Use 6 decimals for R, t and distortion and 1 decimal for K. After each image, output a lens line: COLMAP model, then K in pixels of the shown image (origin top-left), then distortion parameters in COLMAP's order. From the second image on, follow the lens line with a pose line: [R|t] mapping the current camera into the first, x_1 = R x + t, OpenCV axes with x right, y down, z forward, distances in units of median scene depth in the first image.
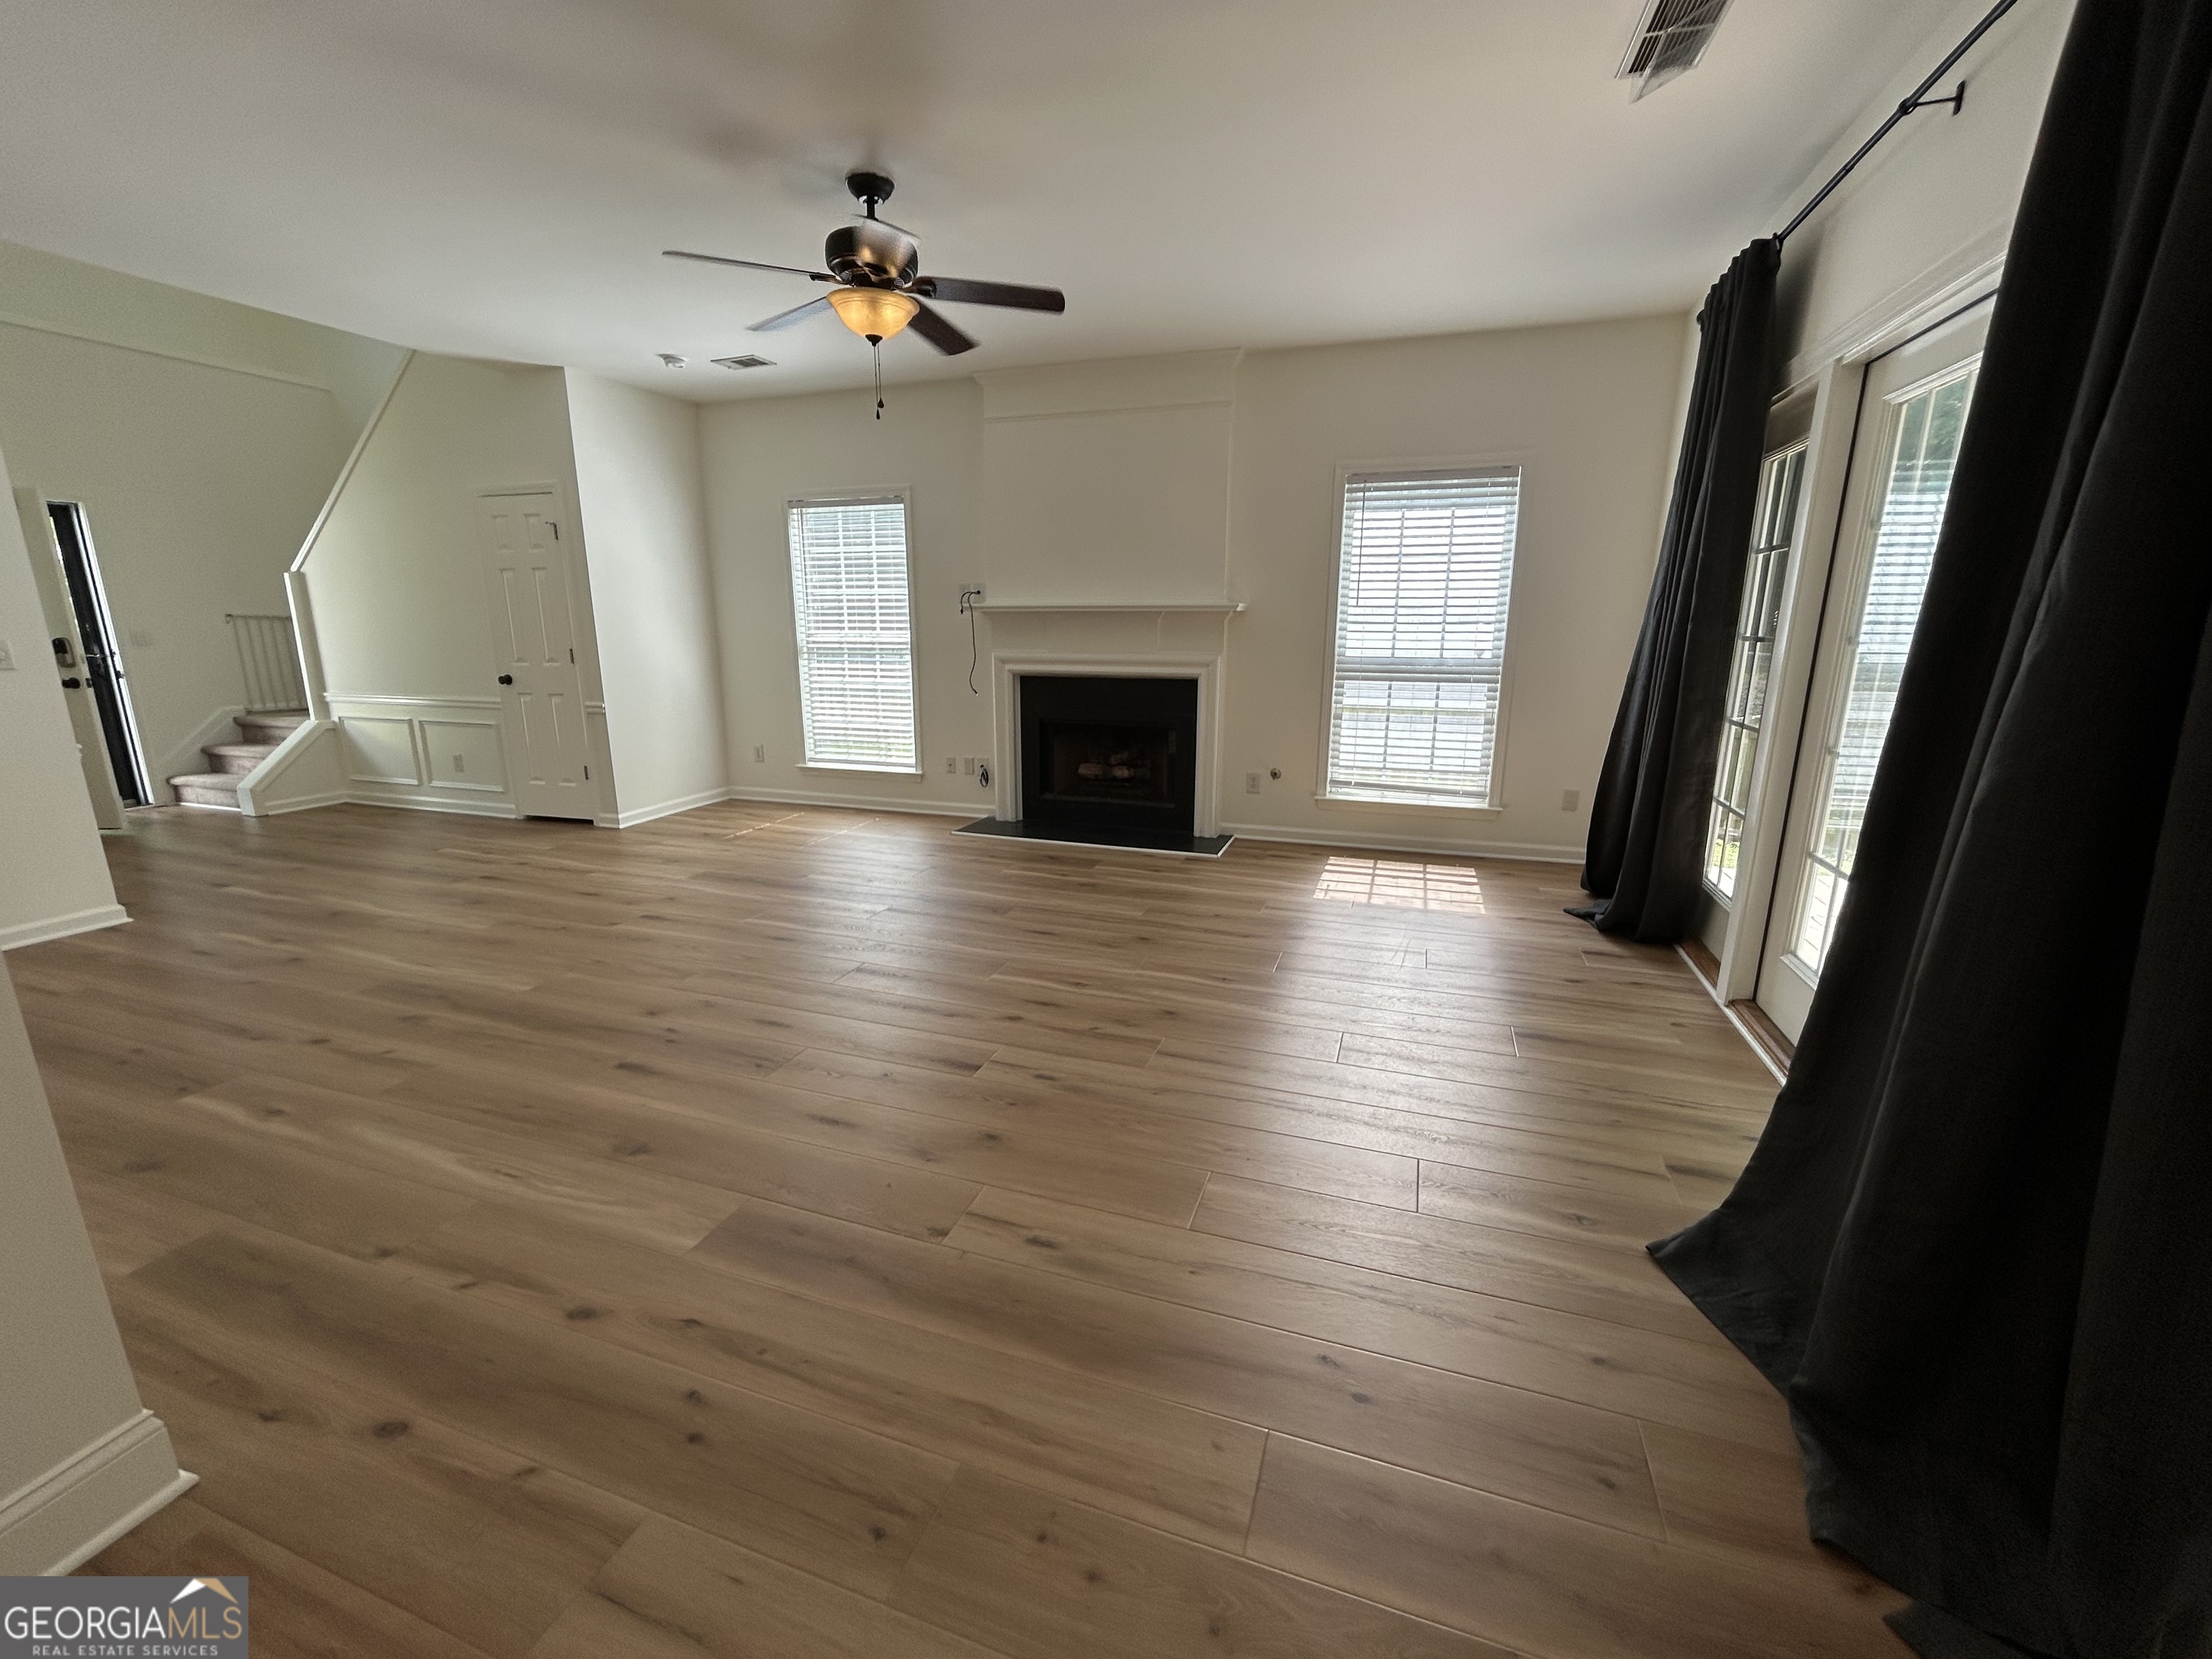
lens RADIAL K [[897.6, 0, 1110.7], [0, 897.6, 838.2], [0, 0, 1]] dist [-0.002371, -0.000019]
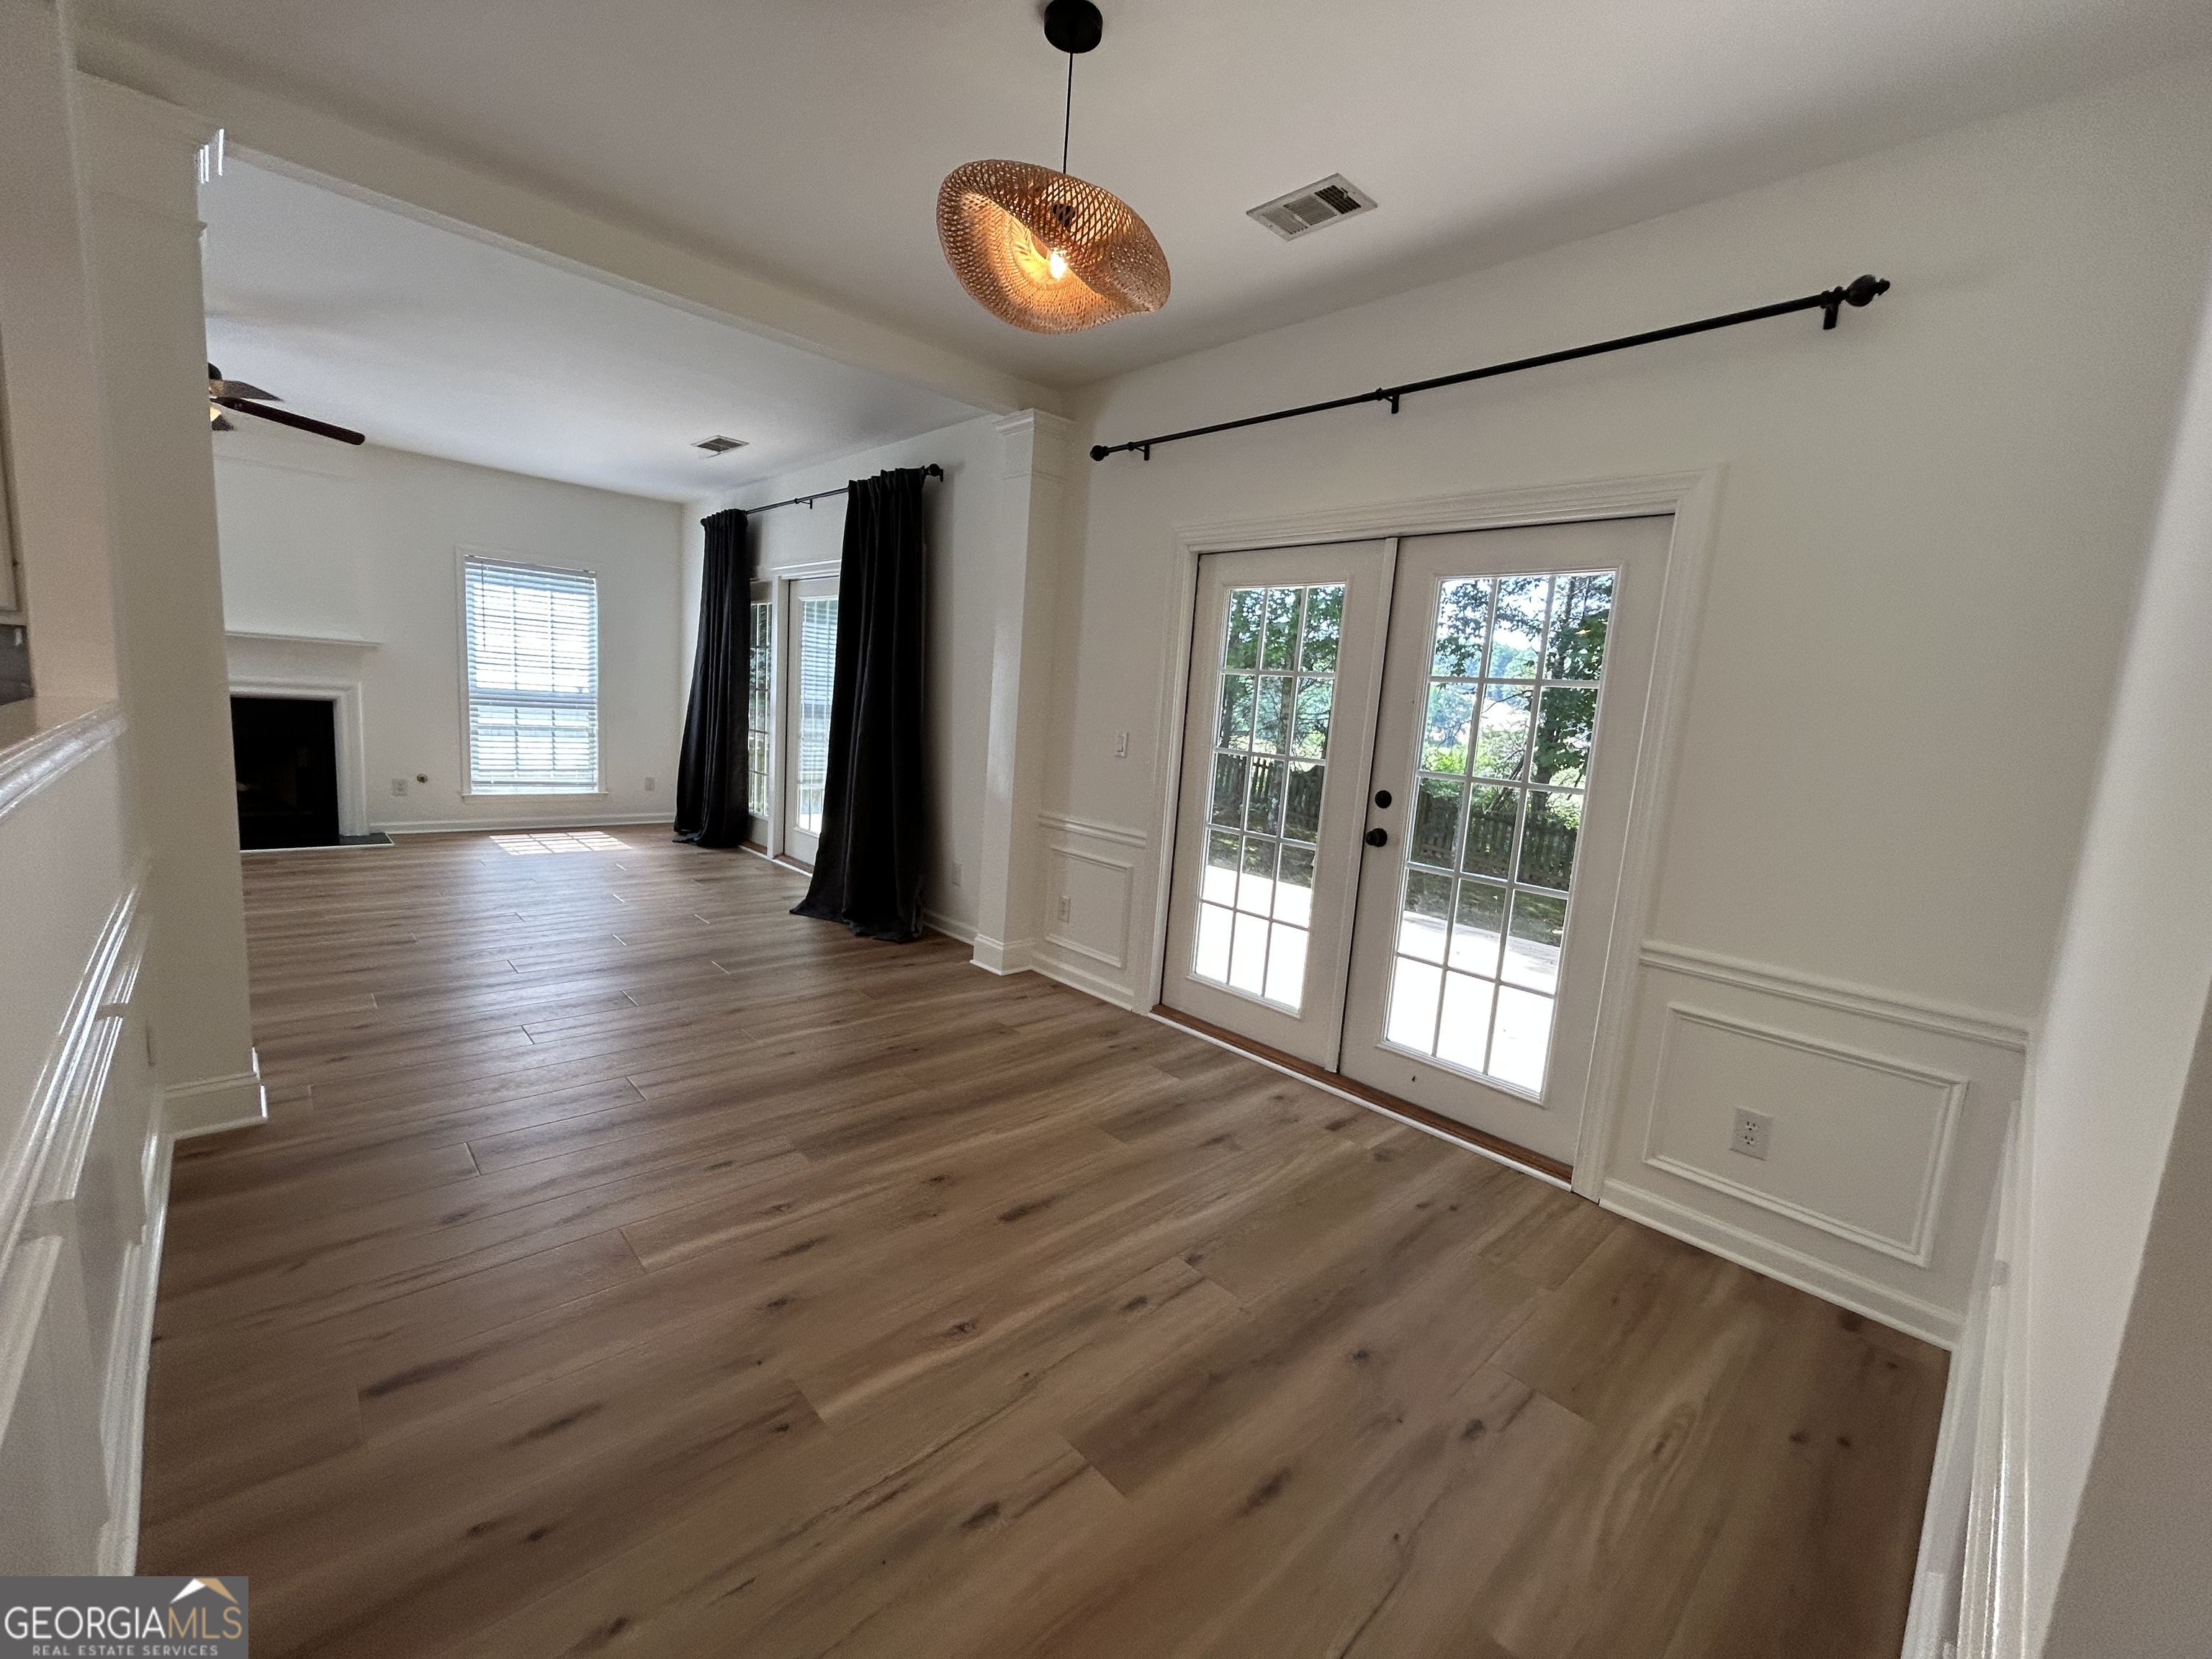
lens RADIAL K [[897.6, 0, 1107.7], [0, 897.6, 827.7], [0, 0, 1]] dist [-0.002371, -0.000019]
pose [[0.465509, -0.093114, 0.880131, -0.515487], [0.140586, 0.989604, 0.030338, 0.100312], [-0.873806, 0.109611, 0.473760, -0.451529]]
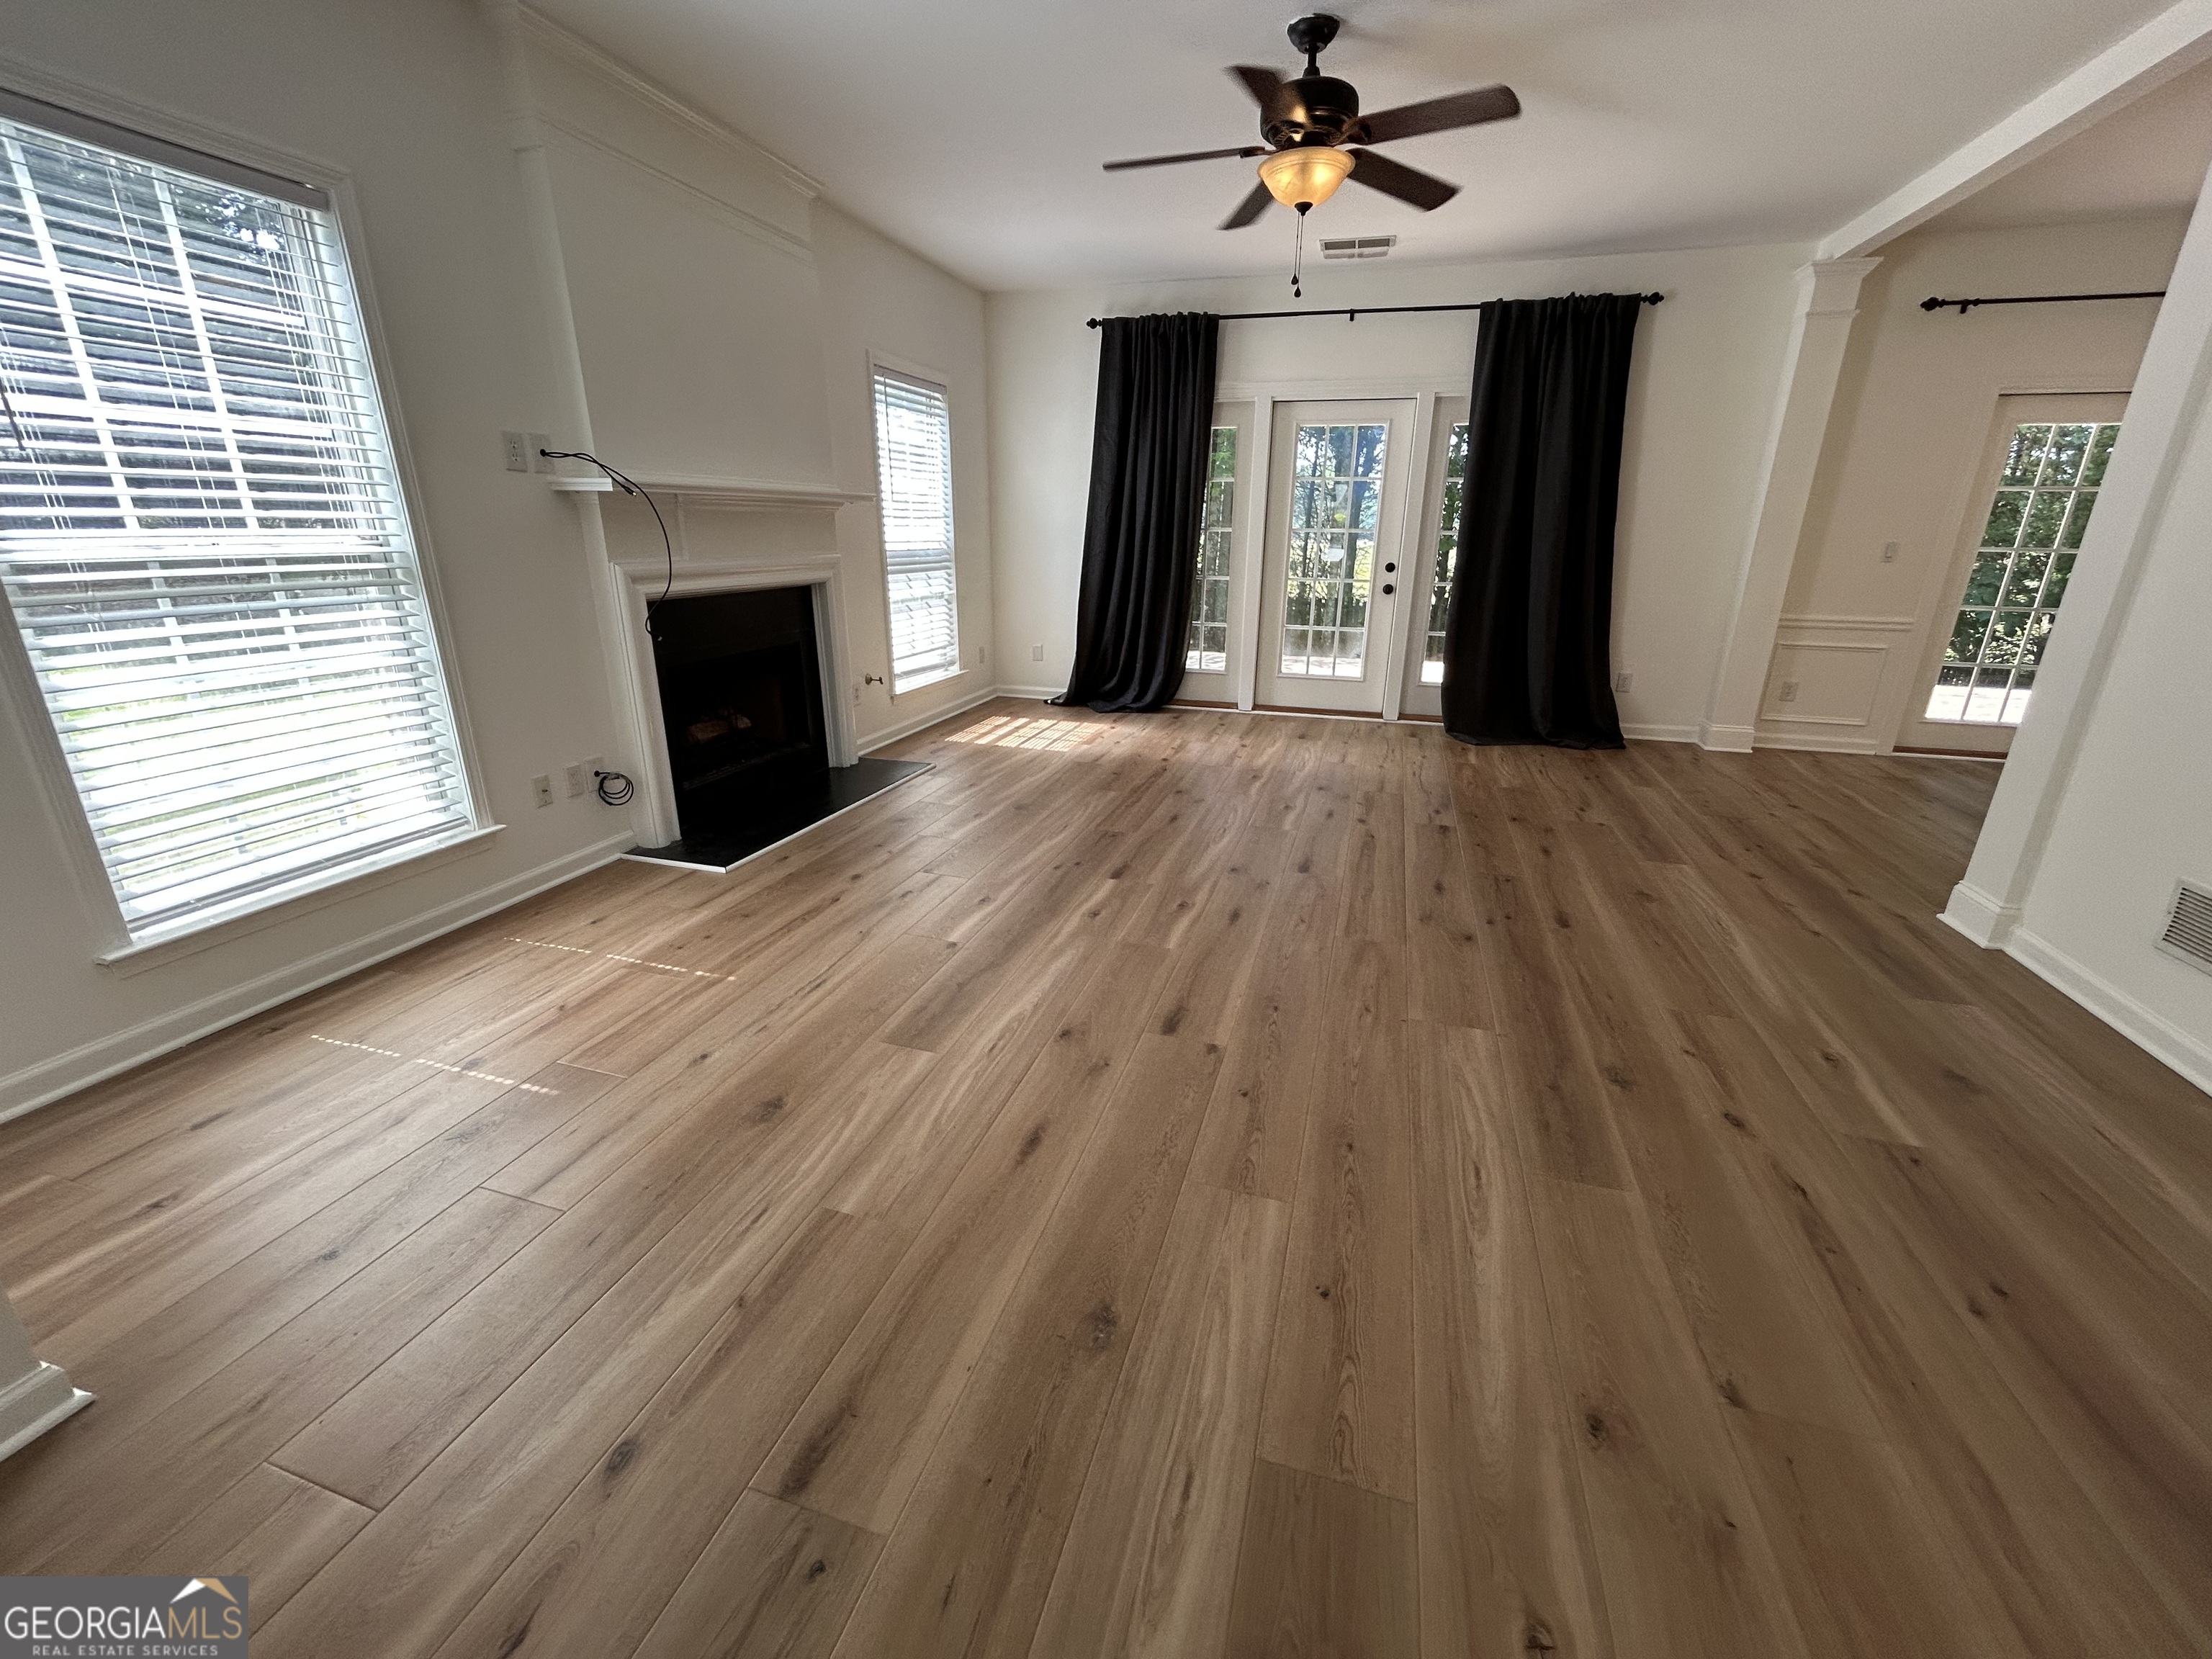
lens RADIAL K [[897.6, 0, 1110.6], [0, 897.6, 827.5], [0, 0, 1]] dist [-0.002371, -0.000019]
pose [[-0.035775, -0.320981, 0.946410, -0.844317], [0.226078, 0.919866, 0.320524, -0.188735], [-0.973452, 0.225429, 0.039658, 0.808598]]
